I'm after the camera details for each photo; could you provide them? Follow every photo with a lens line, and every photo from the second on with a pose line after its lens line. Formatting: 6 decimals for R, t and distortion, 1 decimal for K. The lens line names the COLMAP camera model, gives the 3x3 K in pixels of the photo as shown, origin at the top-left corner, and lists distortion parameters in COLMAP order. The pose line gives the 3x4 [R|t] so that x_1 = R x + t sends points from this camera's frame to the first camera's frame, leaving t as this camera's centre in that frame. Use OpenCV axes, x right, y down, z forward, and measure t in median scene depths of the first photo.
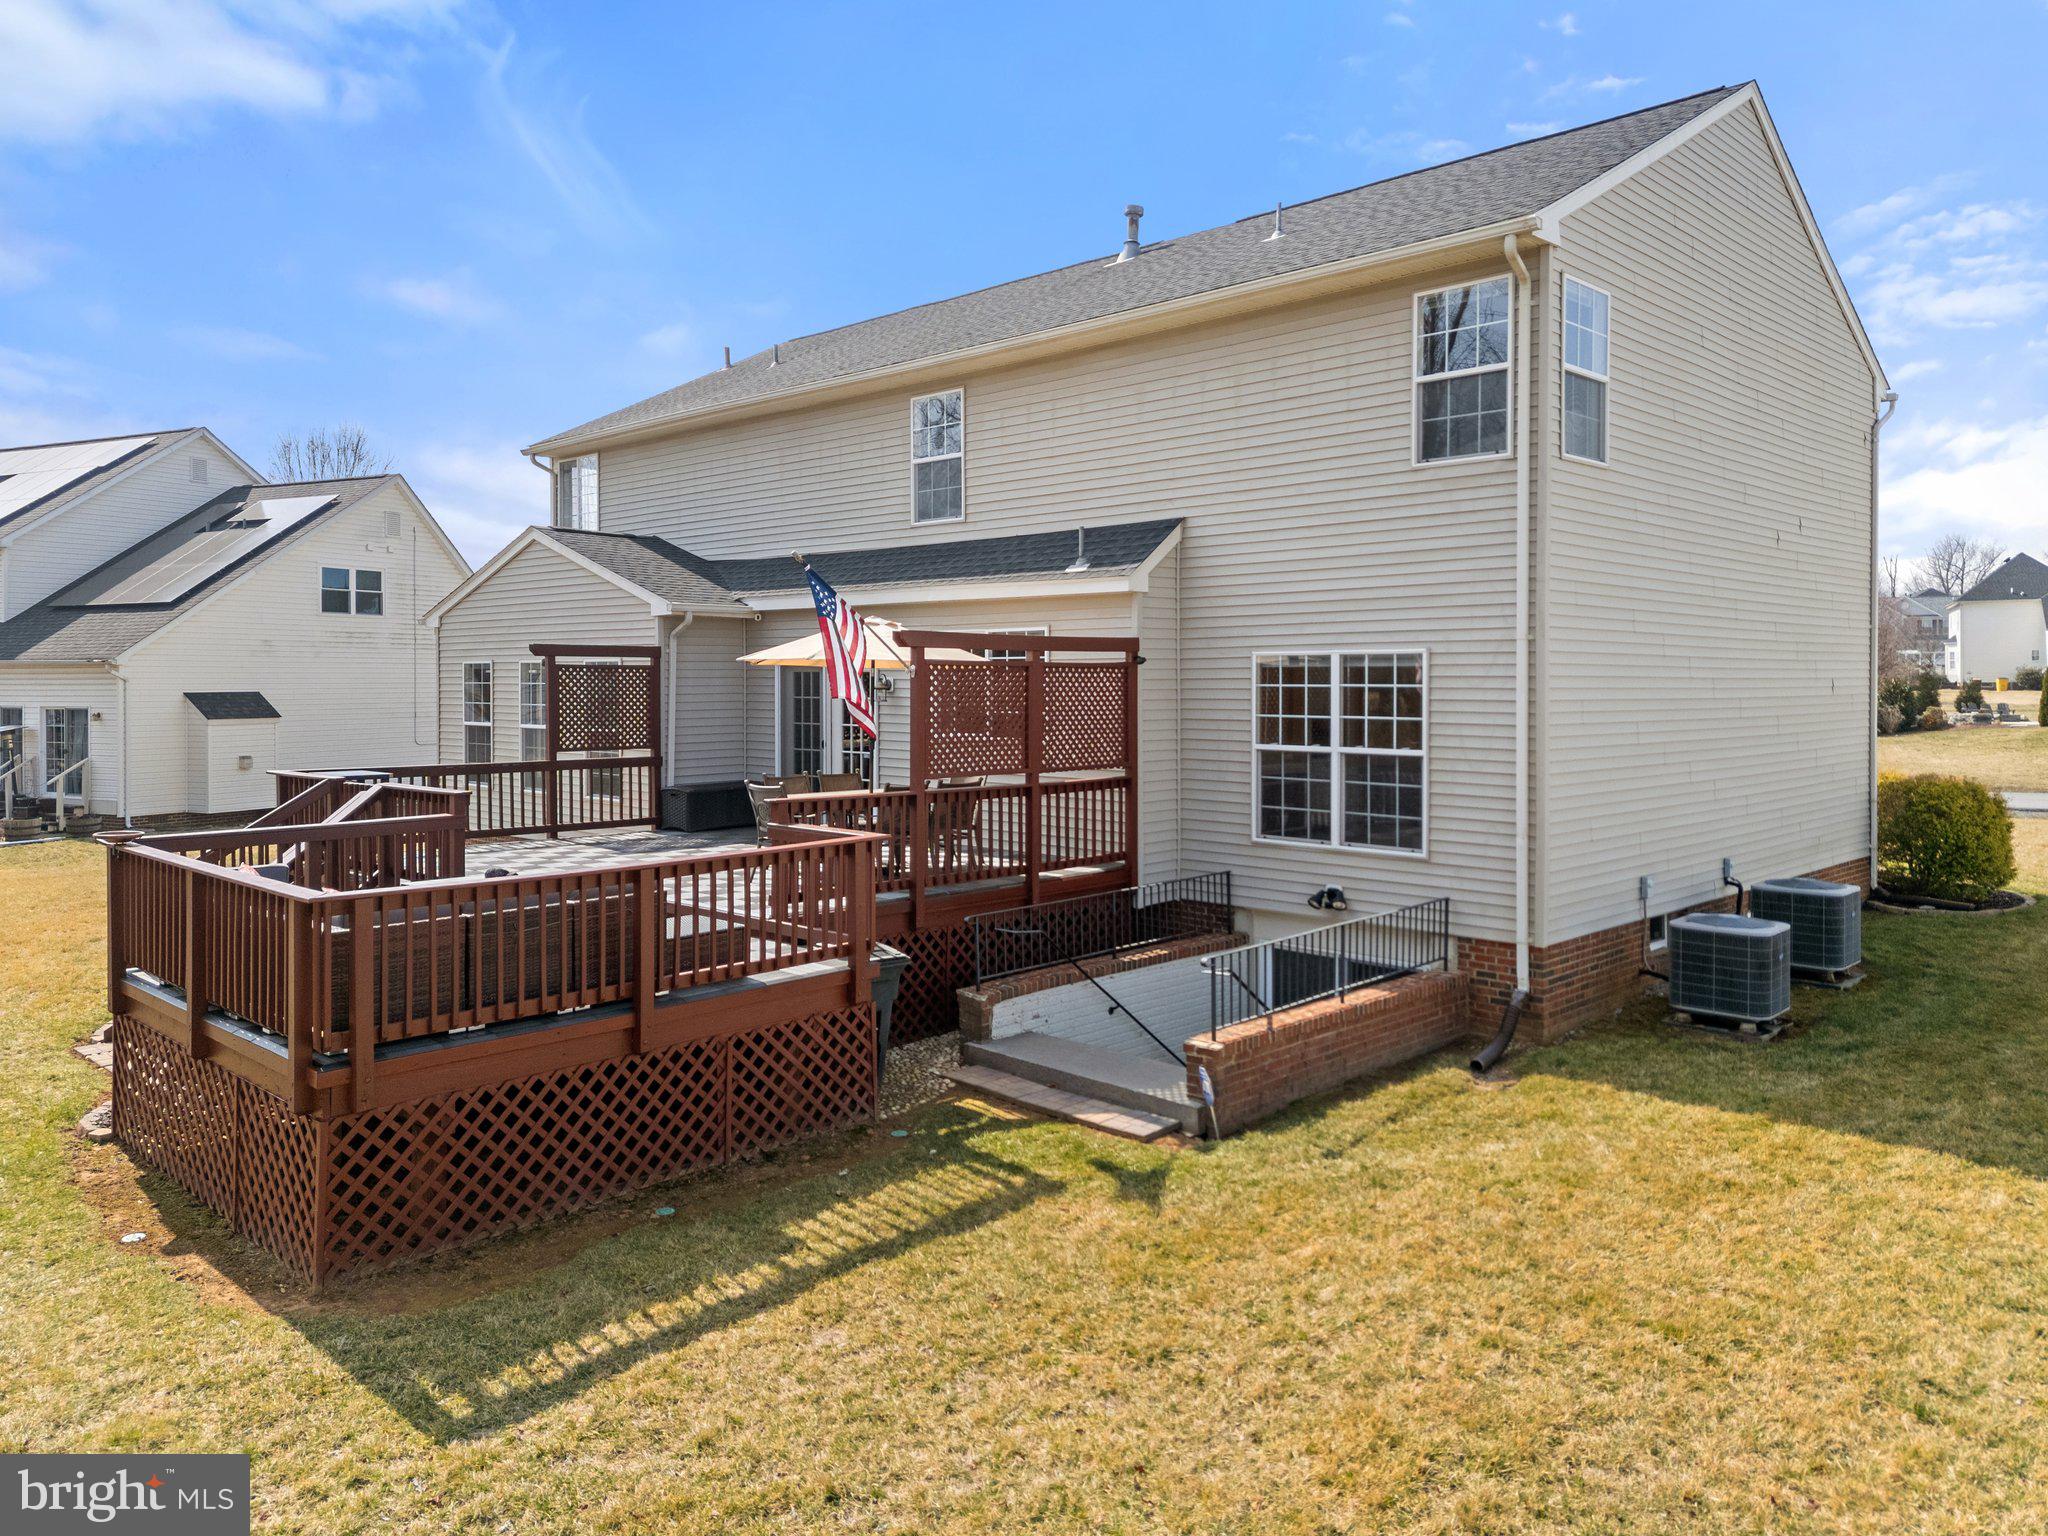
lens RADIAL K [[1436.4, 0, 1111.9], [0, 1436.4, 809.1], [0, 0, 1]] dist [0.075364, -0.068254]
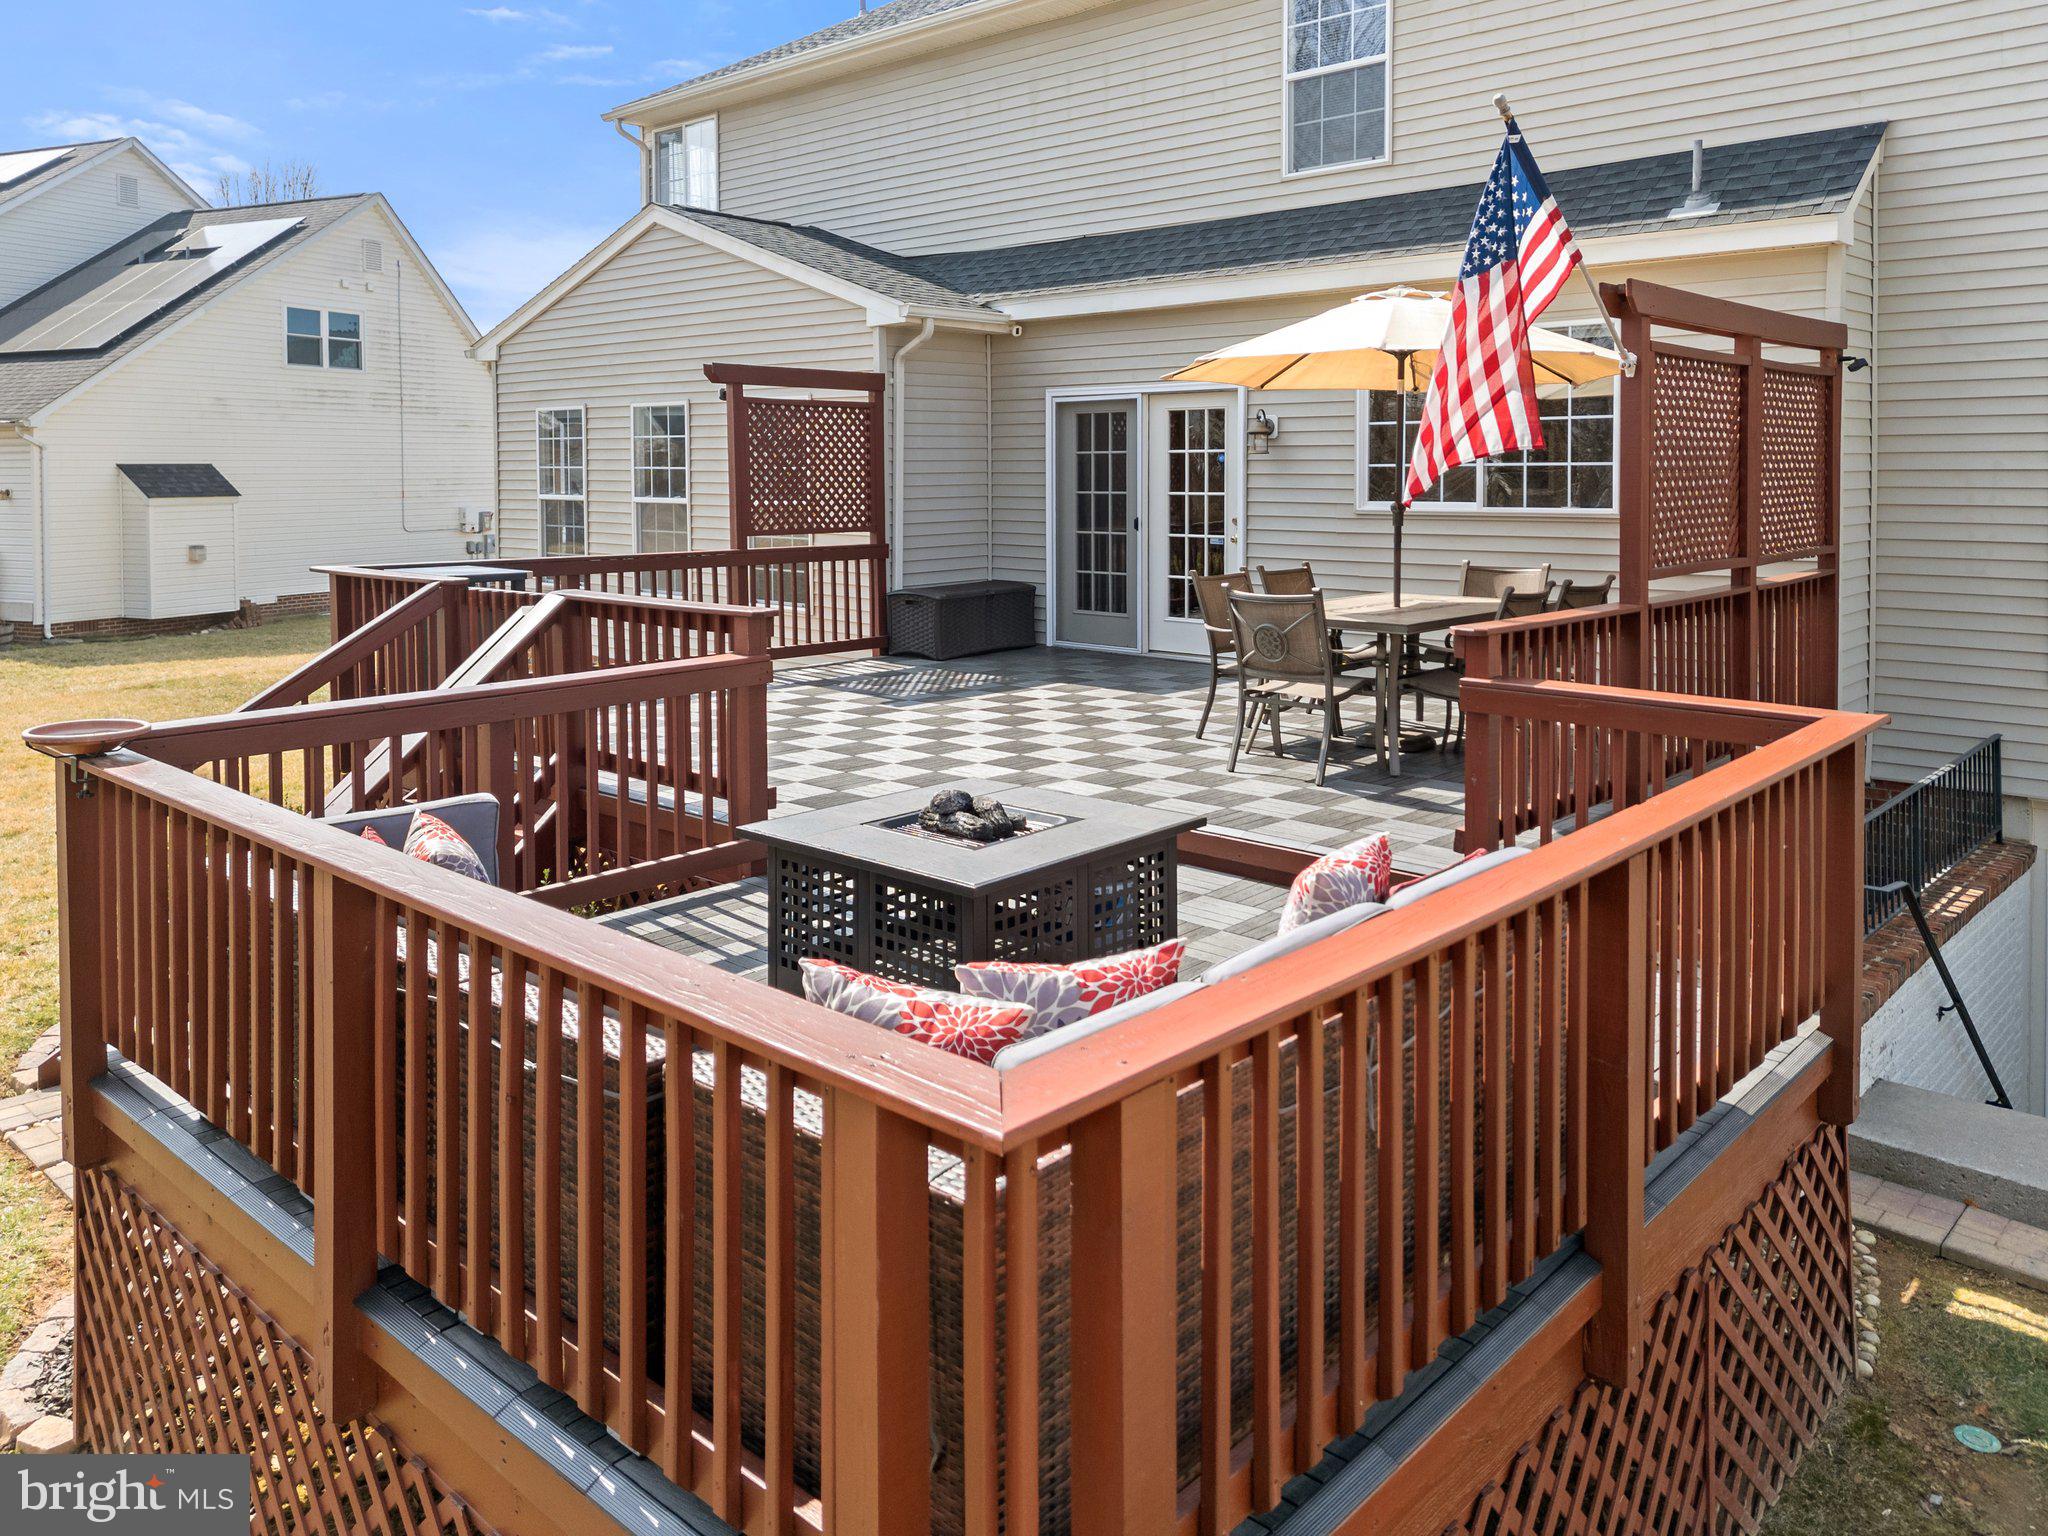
lens RADIAL K [[1436.4, 0, 1052.9], [0, 1436.4, 627.2], [0, 0, 1]] dist [0.075364, -0.068254]
pose [[0.999869, -0.003108, 0.015901, -0.239453], [0.002790, 0.999797, 0.019952, -0.010870], [-0.015960, -0.019905, 0.999674, 0.340130]]
